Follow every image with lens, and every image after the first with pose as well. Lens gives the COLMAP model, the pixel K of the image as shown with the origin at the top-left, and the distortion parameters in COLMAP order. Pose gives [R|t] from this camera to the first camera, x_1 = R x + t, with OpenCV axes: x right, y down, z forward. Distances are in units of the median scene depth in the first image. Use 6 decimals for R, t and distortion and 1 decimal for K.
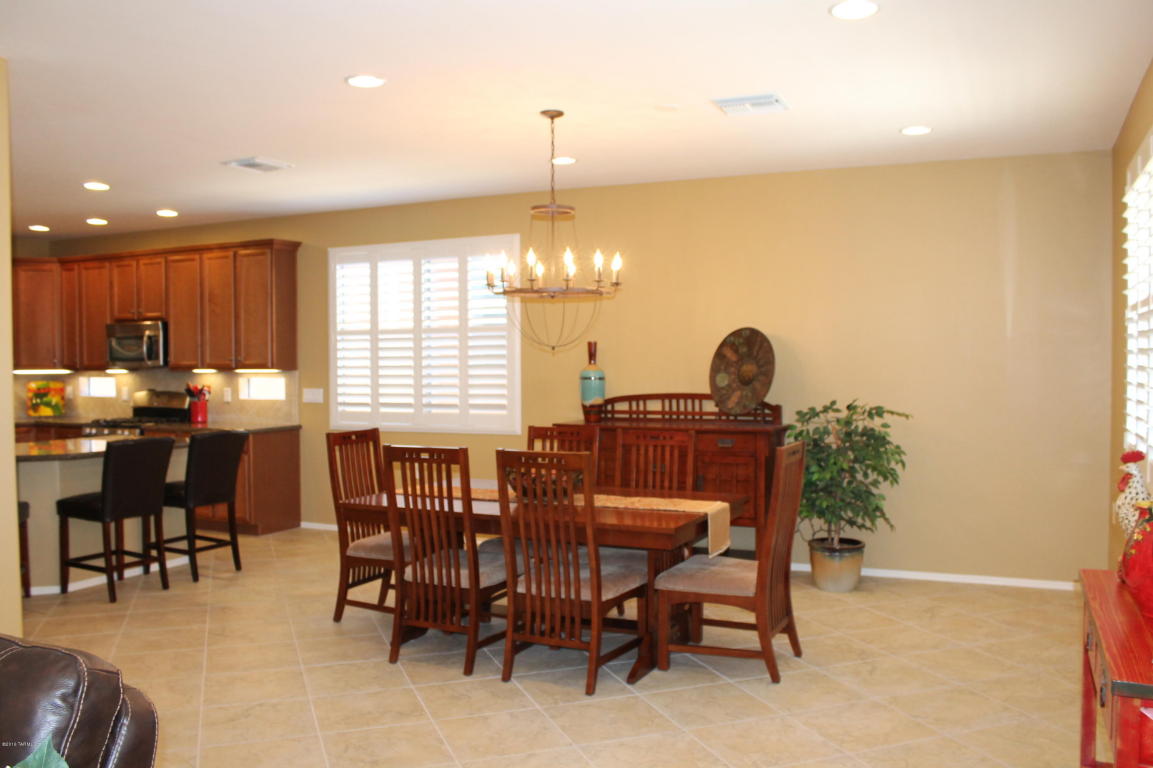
lens RADIAL K [[1035.3, 0, 574.8], [0, 1035.3, 374.6], [0, 0, 1]] dist [-0.074147, 0.015090]
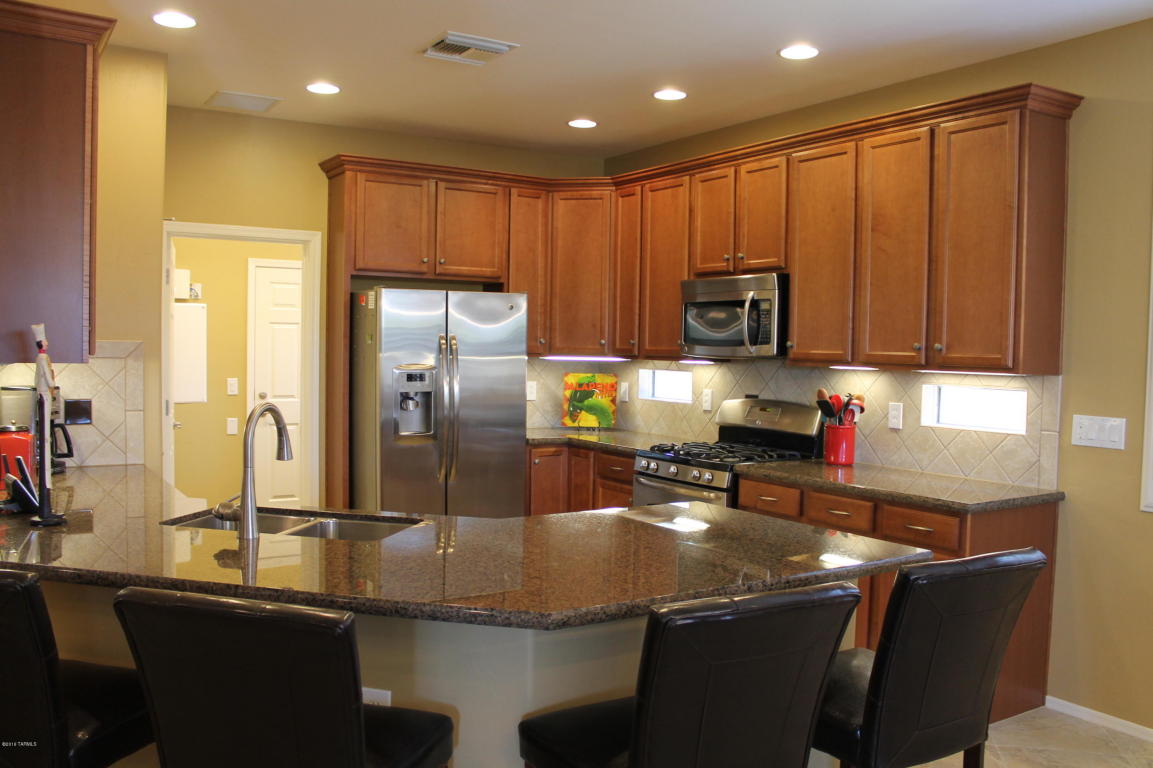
lens RADIAL K [[1035.3, 0, 577.9], [0, 1035.3, 383.7], [0, 0, 1]] dist [-0.074147, 0.015090]
pose [[0.863206, 0.042525, -0.503058, -0.217437], [-0.033109, 0.999069, 0.027643, -0.005360], [0.503765, -0.007206, 0.863811, 0.473537]]
